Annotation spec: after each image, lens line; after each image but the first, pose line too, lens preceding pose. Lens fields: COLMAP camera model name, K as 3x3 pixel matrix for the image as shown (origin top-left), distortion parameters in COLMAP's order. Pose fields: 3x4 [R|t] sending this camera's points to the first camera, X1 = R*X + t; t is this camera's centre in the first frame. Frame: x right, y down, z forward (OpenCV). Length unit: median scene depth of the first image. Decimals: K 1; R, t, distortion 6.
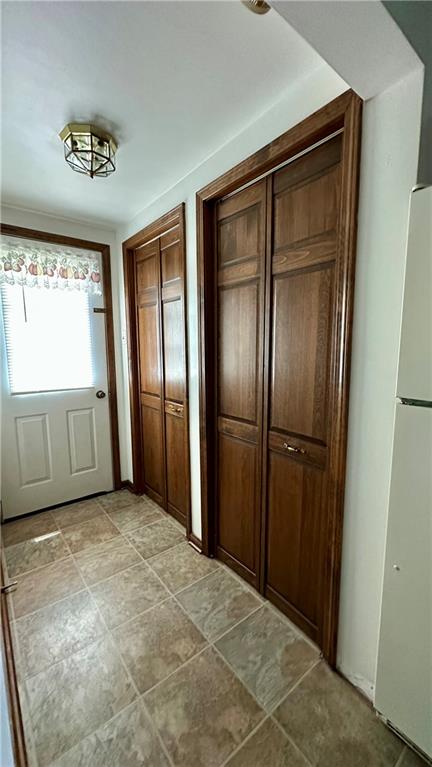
lens RADIAL K [[306.0, 0, 218.2], [0, 306.0, 383.3], [0, 0, 1]] dist [-0.002035, 0.000321]
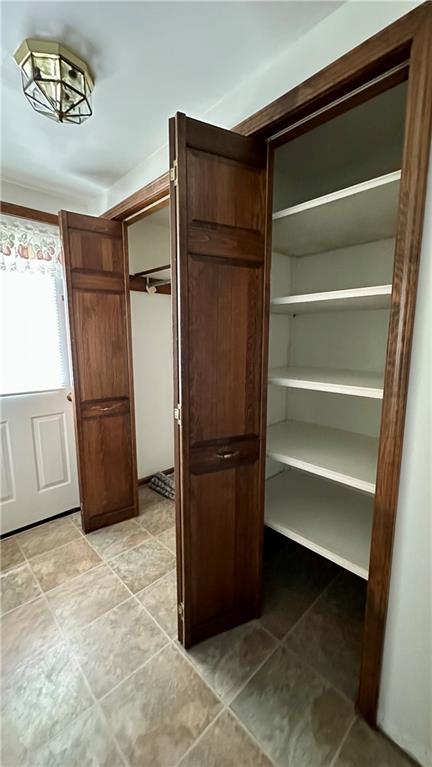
lens RADIAL K [[306.0, 0, 218.2], [0, 306.0, 383.8], [0, 0, 1]] dist [-0.002035, 0.000321]
pose [[0.995326, -0.010590, 0.095985, -0.092661], [0.007955, 0.999582, 0.027802, -0.032539], [-0.096239, -0.026909, 0.994994, 0.167954]]
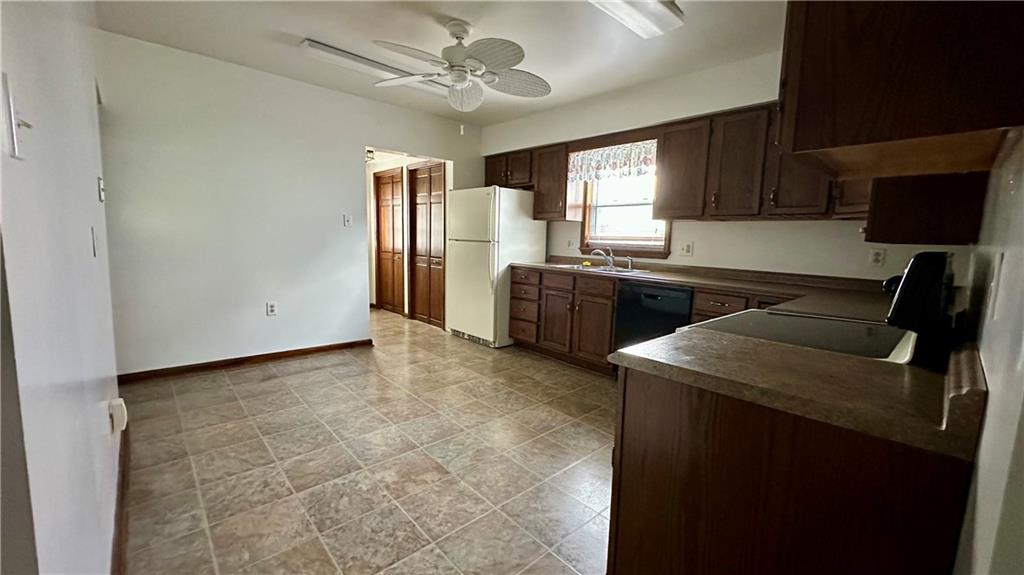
lens RADIAL K [[408.6, 0, 506.8], [0, 408.6, 286.6], [0, 0, 1]] dist [-0.002035, 0.000321]
pose [[0.996969, 0.025700, 0.073428, 0.556761], [-0.025863, 0.999665, 0.001276, 0.365280], [-0.073370, -0.003171, 0.997300, -2.562232]]
